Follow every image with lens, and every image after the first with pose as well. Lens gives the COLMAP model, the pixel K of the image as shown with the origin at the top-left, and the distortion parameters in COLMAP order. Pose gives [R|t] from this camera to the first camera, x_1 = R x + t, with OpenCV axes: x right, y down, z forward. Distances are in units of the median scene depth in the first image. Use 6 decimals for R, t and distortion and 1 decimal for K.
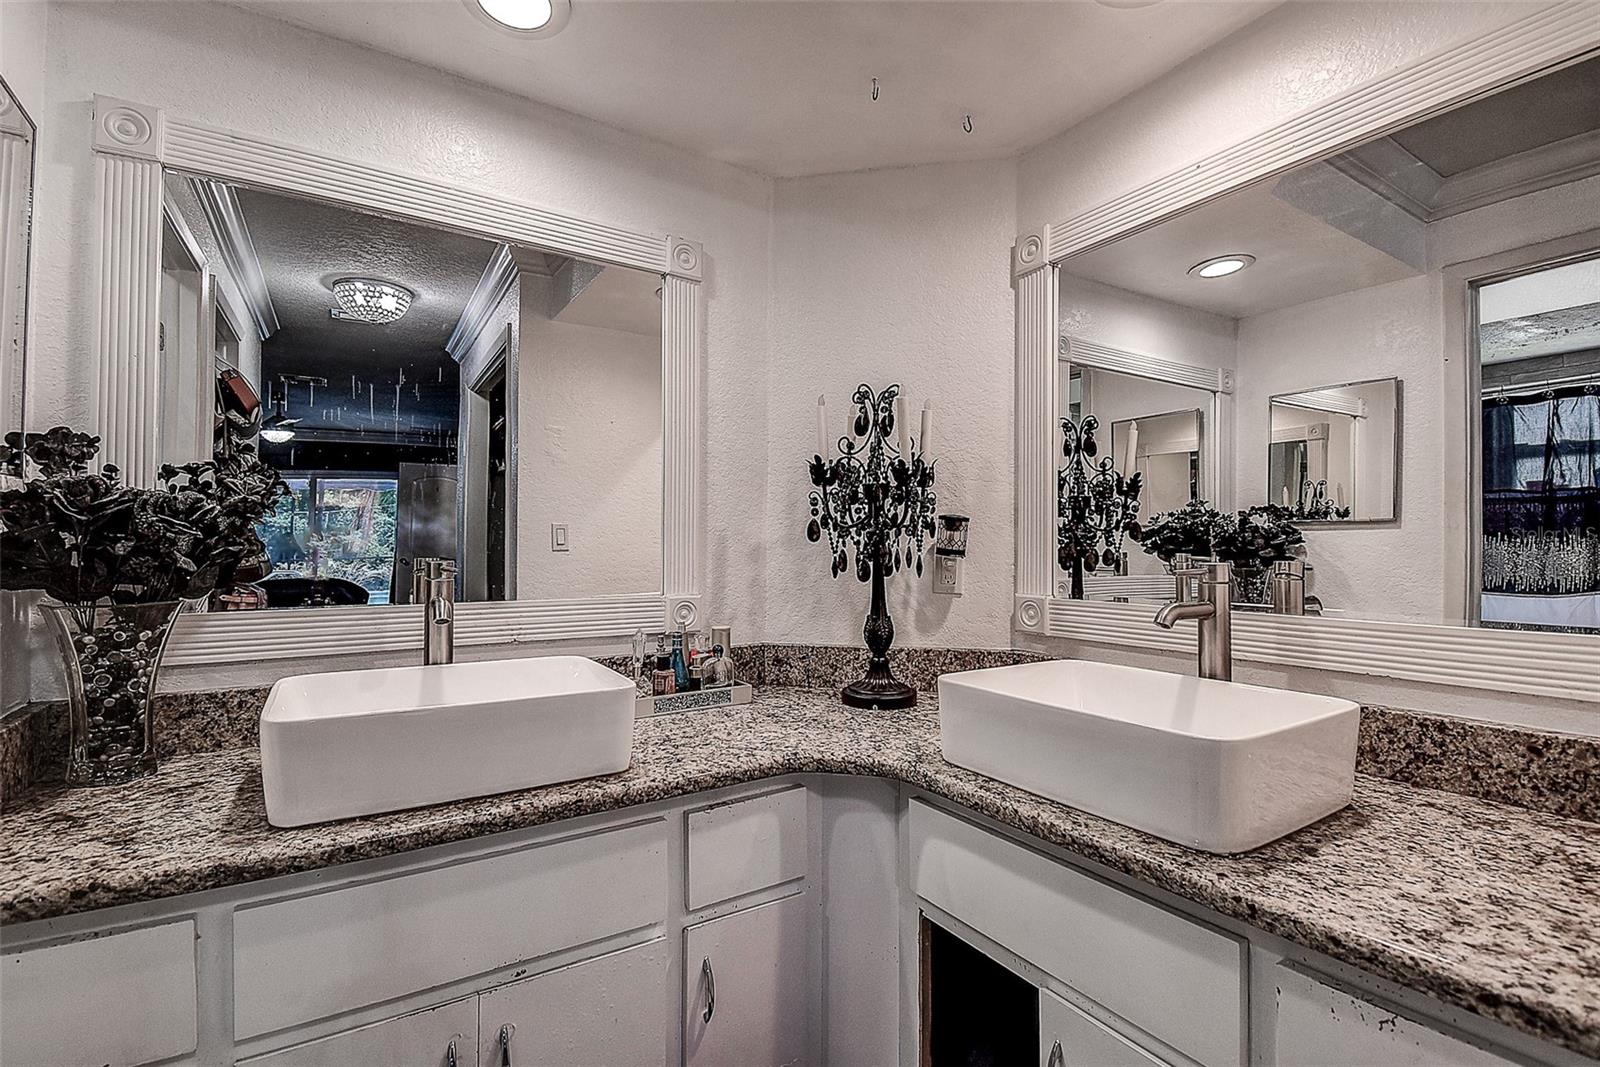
lens RADIAL K [[723.3, 0, 795.8], [0, 723.3, 534.5], [0, 0, 1]] dist [0.042434, -0.034315]
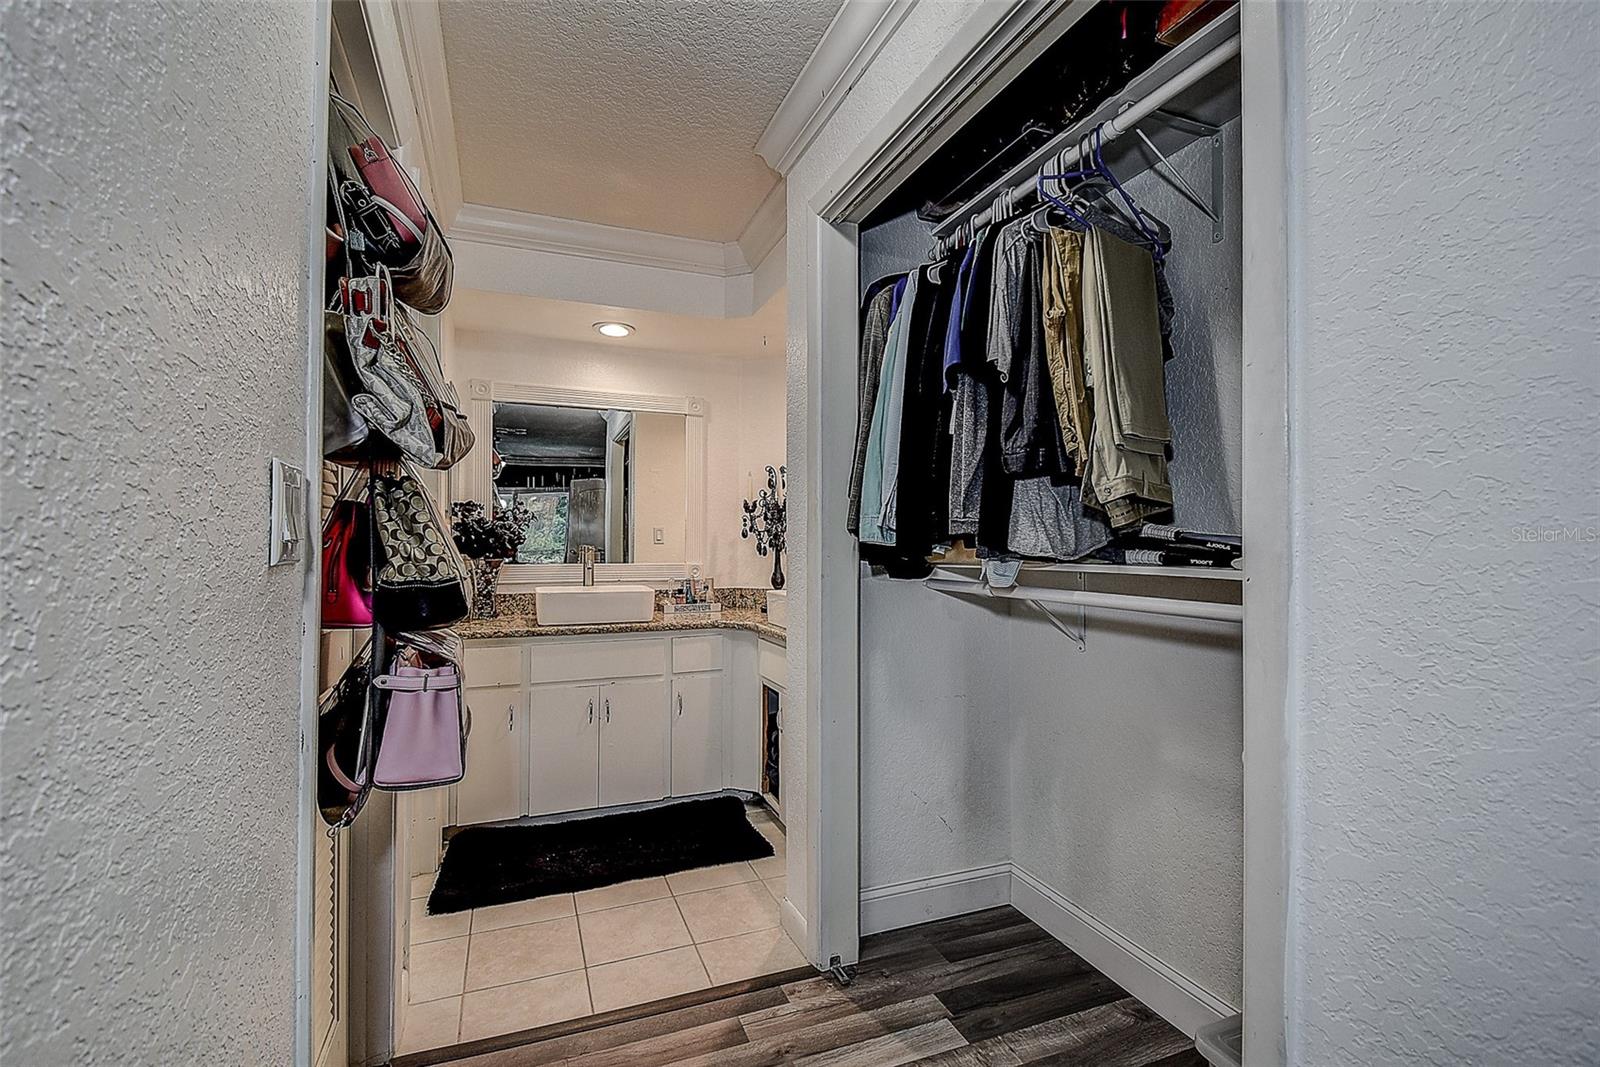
lens RADIAL K [[714.8, 0, 800.0], [0, 714.8, 533.5], [0, 0, 1]] dist [0.037089, -0.027764]
pose [[0.983551, -0.001138, -0.180629, 0.828809], [0.001855, 0.999991, 0.003797, -0.018271], [0.180623, -0.004070, 0.983544, -1.596622]]
